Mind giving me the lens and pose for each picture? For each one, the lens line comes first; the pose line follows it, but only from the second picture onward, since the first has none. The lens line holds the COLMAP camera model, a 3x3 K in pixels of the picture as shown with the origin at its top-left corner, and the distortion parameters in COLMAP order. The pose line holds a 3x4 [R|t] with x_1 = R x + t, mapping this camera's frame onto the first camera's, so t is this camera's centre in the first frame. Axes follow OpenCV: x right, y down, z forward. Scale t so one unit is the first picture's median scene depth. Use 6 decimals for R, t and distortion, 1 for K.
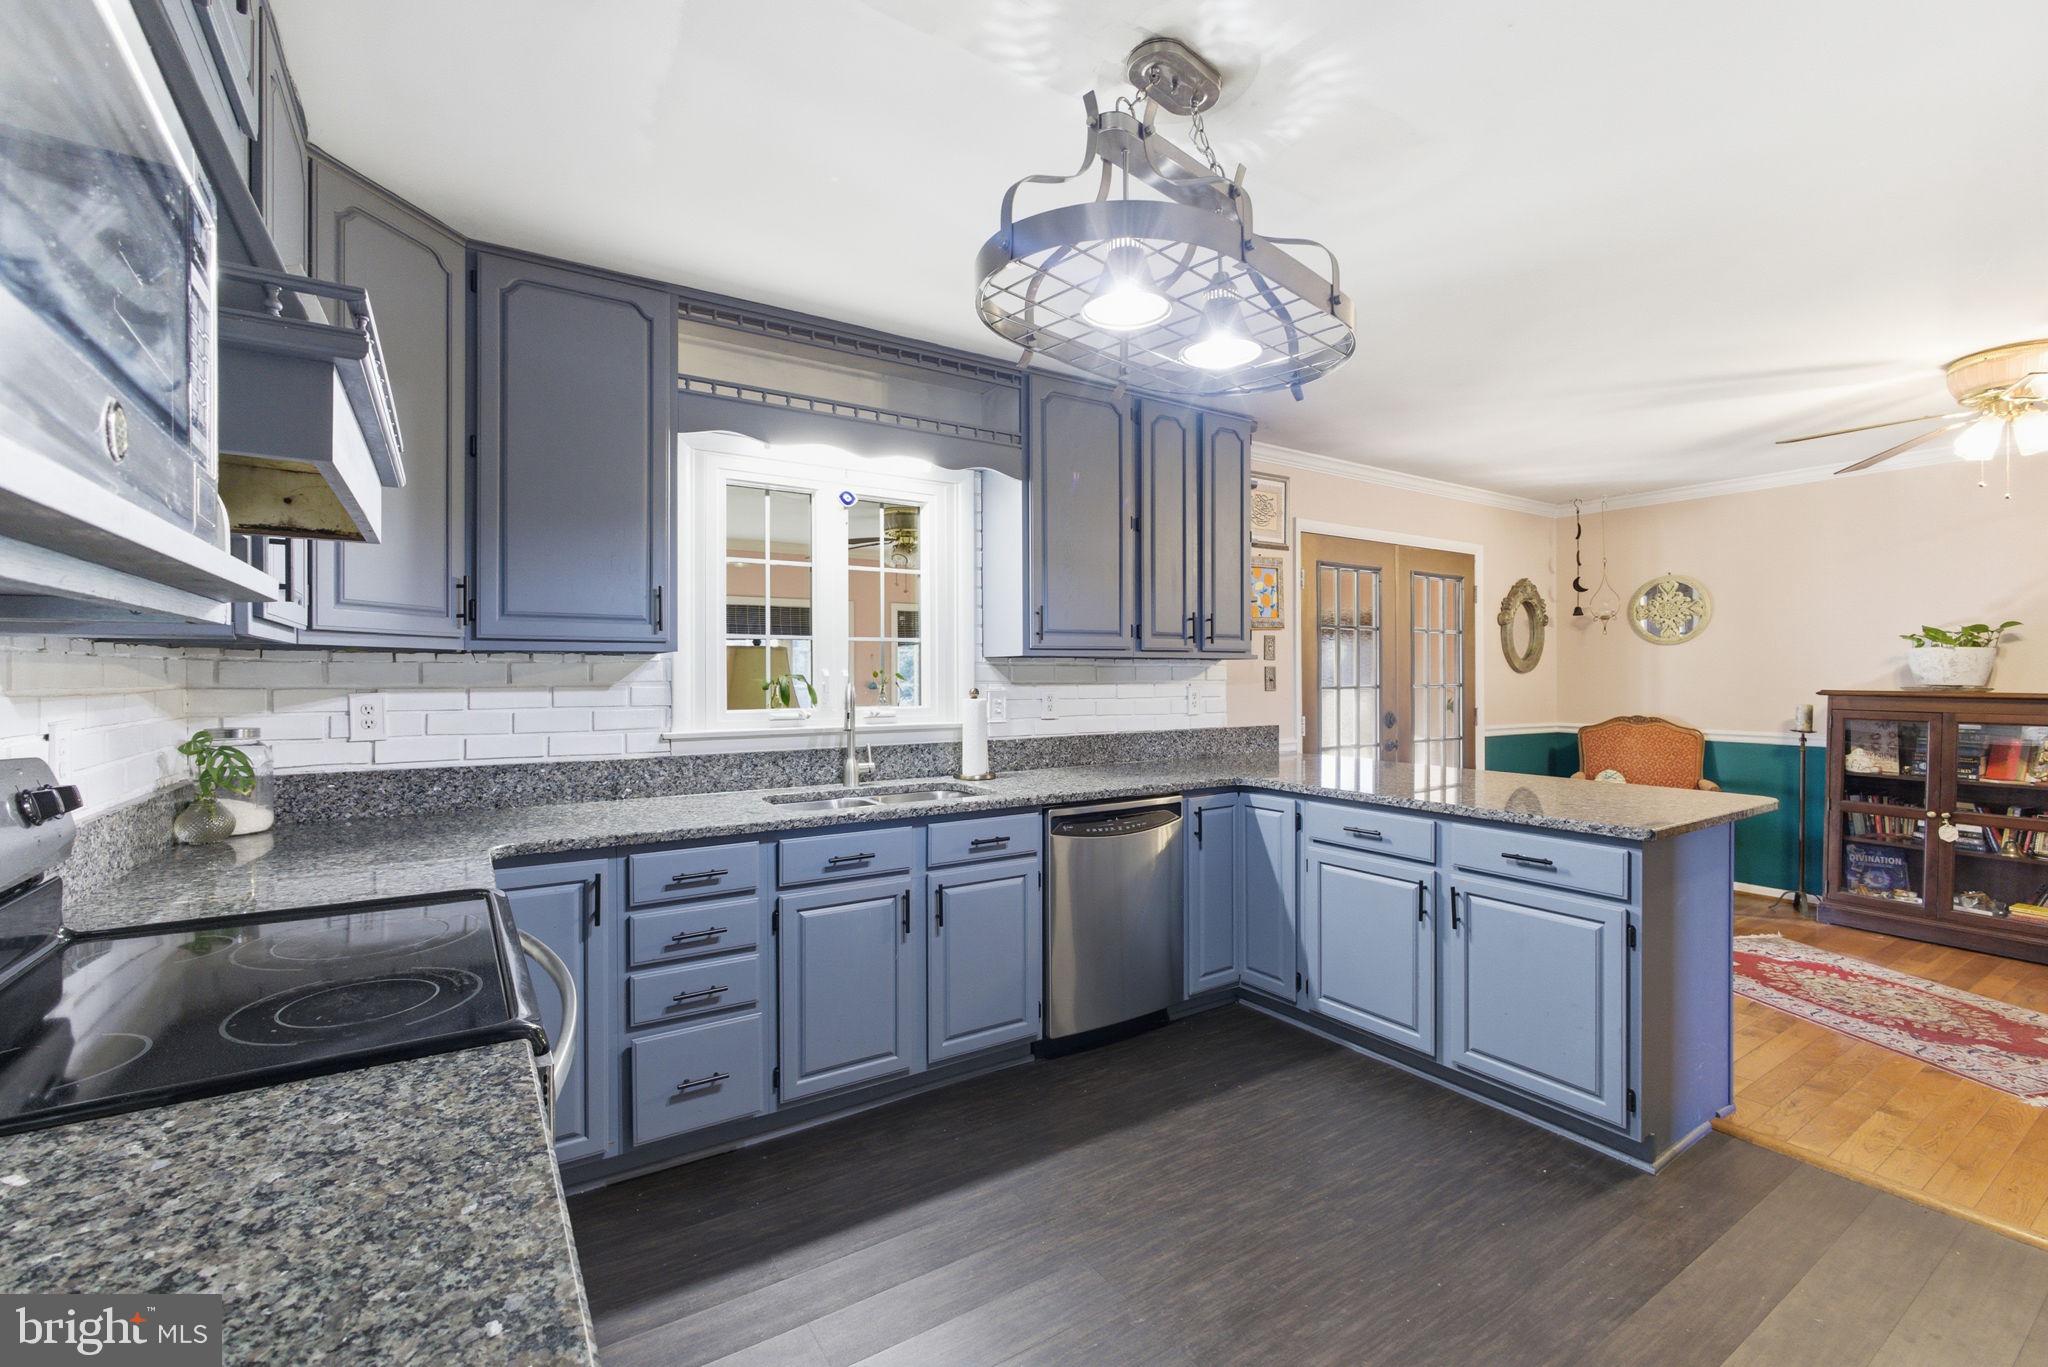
lens RADIAL K [[877.7, 0, 1025.2], [0, 877.7, 683.3], [0, 0, 1]] dist [0.004601, 0.000914]
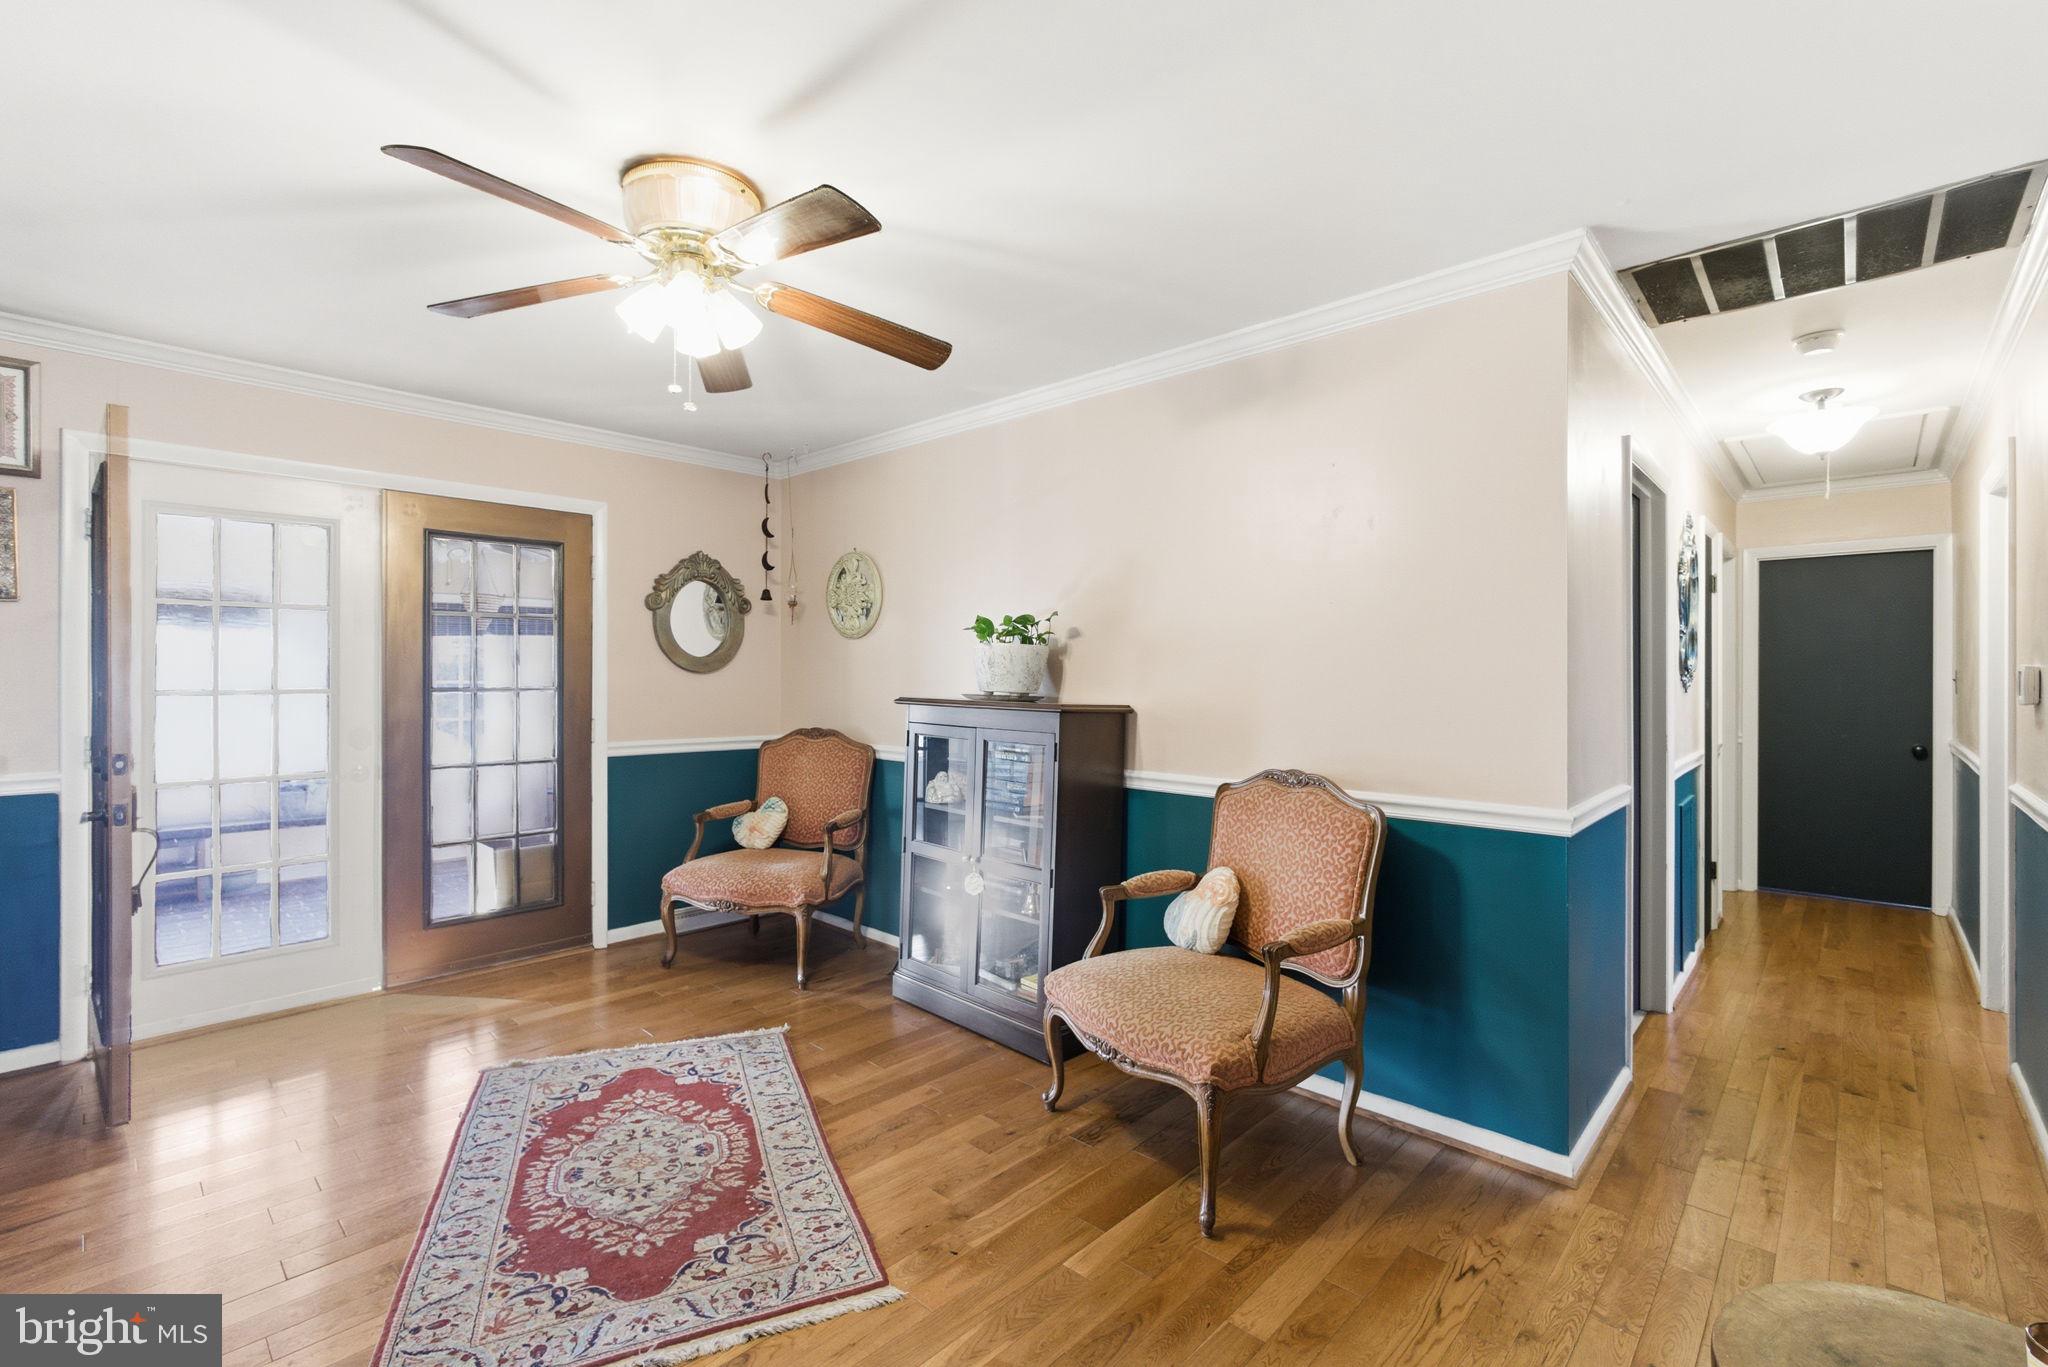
lens RADIAL K [[877.7, 0, 1032.9], [0, 877.7, 676.1], [0, 0, 1]] dist [0.004601, 0.000914]
pose [[0.976857, 0.007826, 0.213748, 0.872932], [-0.006062, 0.999942, -0.008910, -0.004955], [-0.213806, 0.007408, 0.976848, 0.222667]]
